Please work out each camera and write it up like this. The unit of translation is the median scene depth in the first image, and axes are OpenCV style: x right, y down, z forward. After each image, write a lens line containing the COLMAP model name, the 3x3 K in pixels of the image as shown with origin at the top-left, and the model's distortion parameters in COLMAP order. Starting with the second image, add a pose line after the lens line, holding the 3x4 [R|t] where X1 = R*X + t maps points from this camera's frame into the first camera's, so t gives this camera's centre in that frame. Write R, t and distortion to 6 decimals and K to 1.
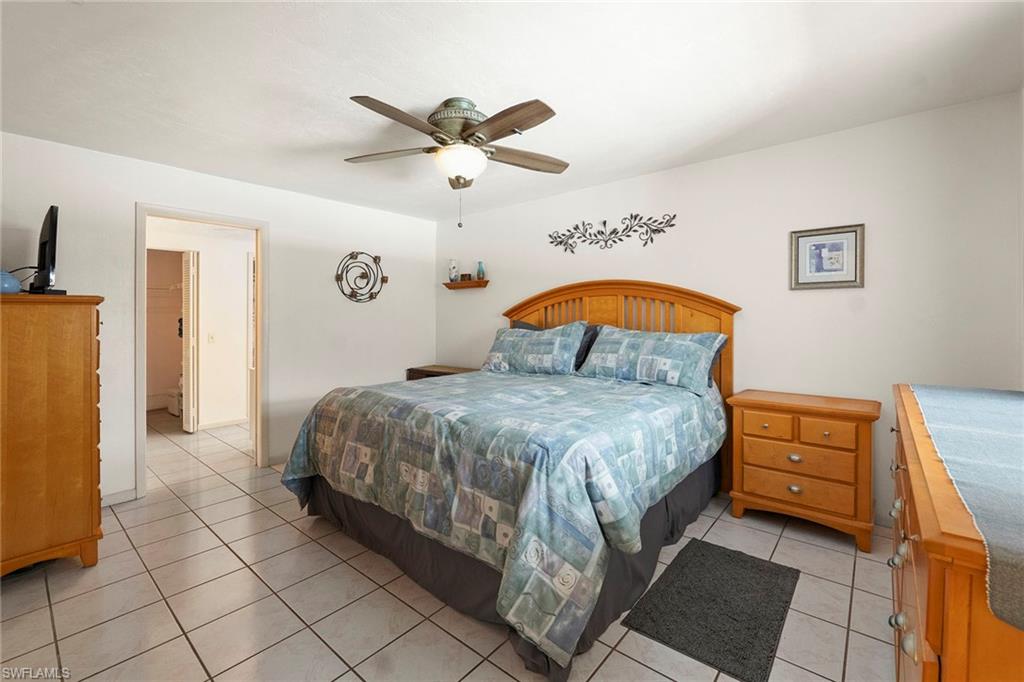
lens RADIAL K [[429.4, 0, 513.0], [0, 429.4, 319.1], [0, 0, 1]] dist [-0.006476, -0.000208]
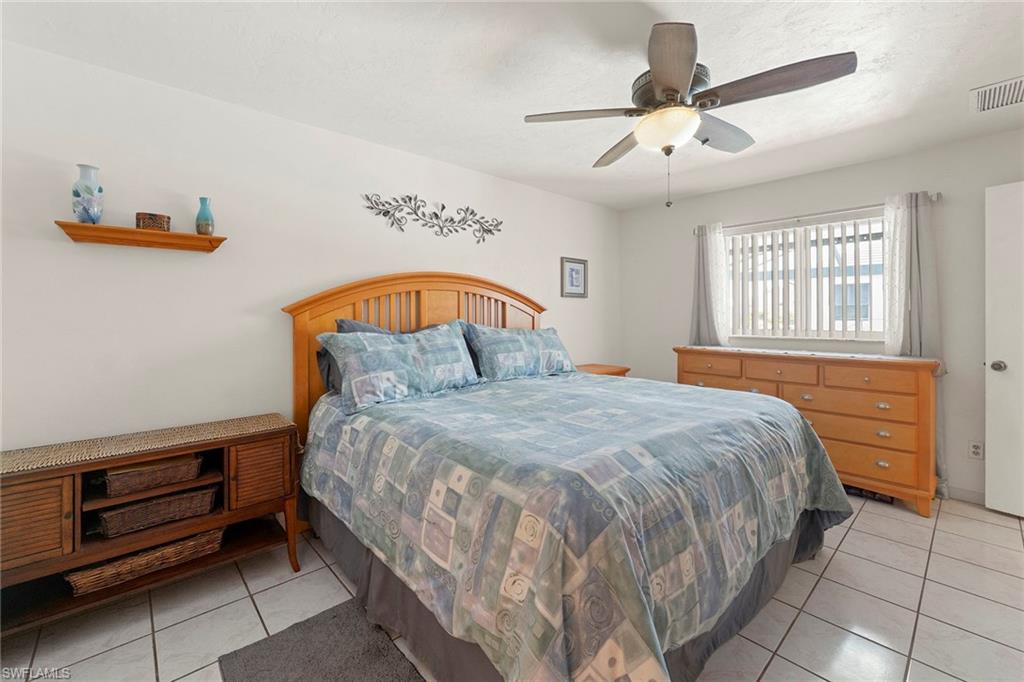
lens RADIAL K [[427.0, 0, 513.9], [0, 427.0, 314.6], [0, 0, 1]] dist [-0.013892, 0.000428]
pose [[0.129664, 0.003401, 0.991552, -0.638663], [0.001421, 0.999992, -0.003616, -0.001529], [-0.991557, 0.001877, 0.129658, 0.760687]]
